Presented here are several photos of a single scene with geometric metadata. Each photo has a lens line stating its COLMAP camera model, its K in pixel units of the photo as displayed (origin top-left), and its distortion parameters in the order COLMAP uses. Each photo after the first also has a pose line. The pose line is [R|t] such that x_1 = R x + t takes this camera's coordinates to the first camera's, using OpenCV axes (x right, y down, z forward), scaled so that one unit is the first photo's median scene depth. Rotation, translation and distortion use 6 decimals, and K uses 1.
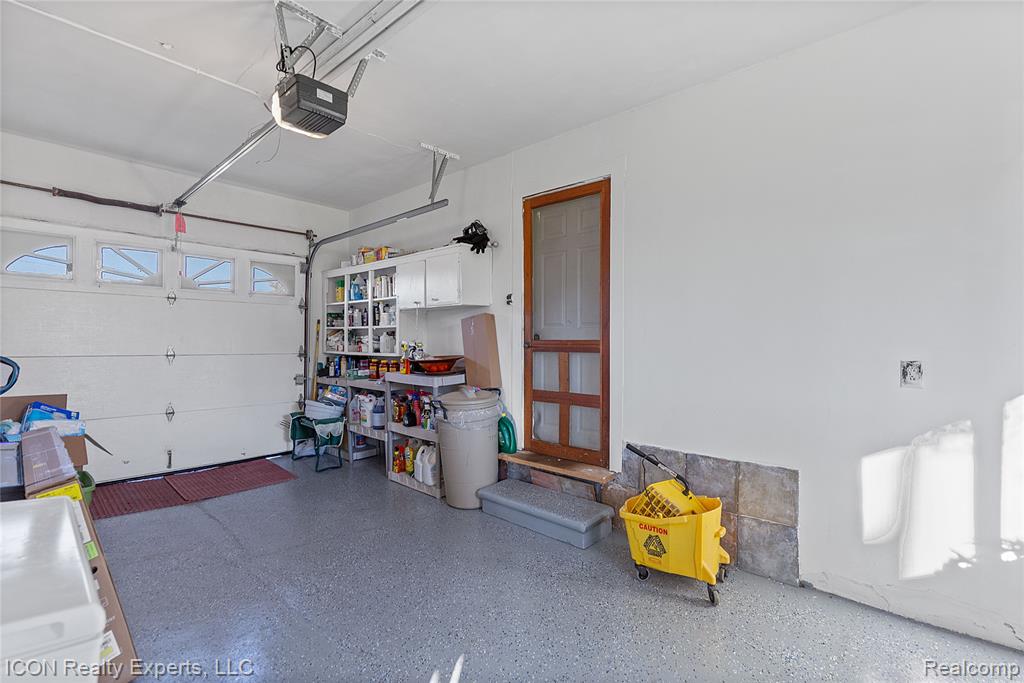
lens RADIAL K [[470.4, 0, 511.0], [0, 470.4, 338.3], [0, 0, 1]] dist [0.004298, -0.000818]
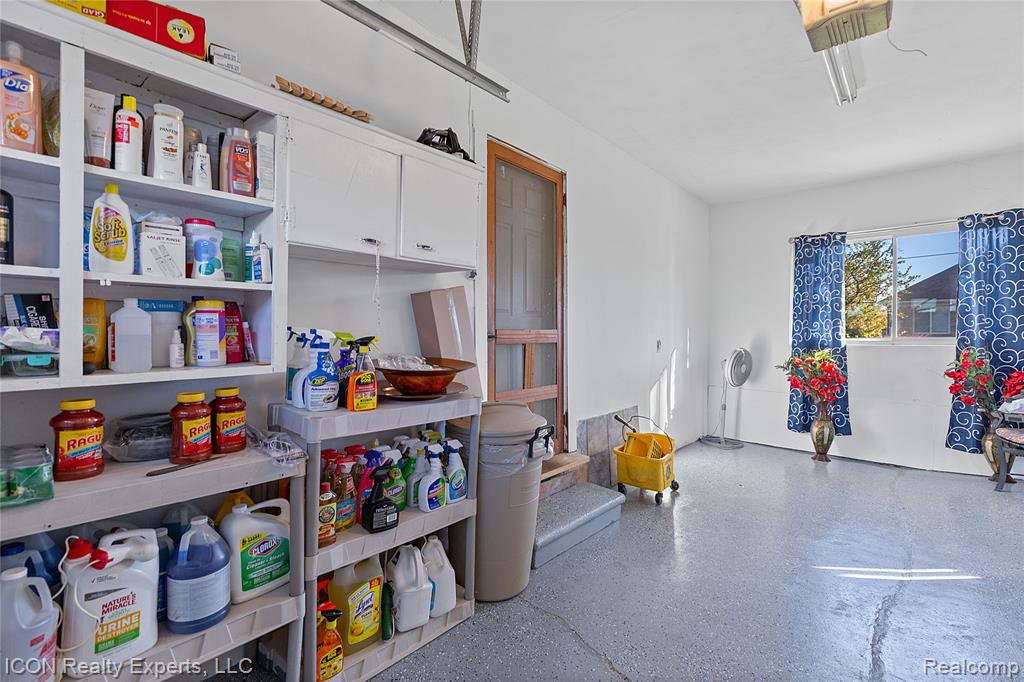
lens RADIAL K [[470.4, 0, 508.8], [0, 470.4, 342.5], [0, 0, 1]] dist [0.004298, -0.000818]
pose [[-0.045612, -0.021568, 0.998726, -0.640521], [-0.007544, 0.999746, 0.021246, 0.006548], [-0.998931, -0.006566, -0.045763, 0.896917]]
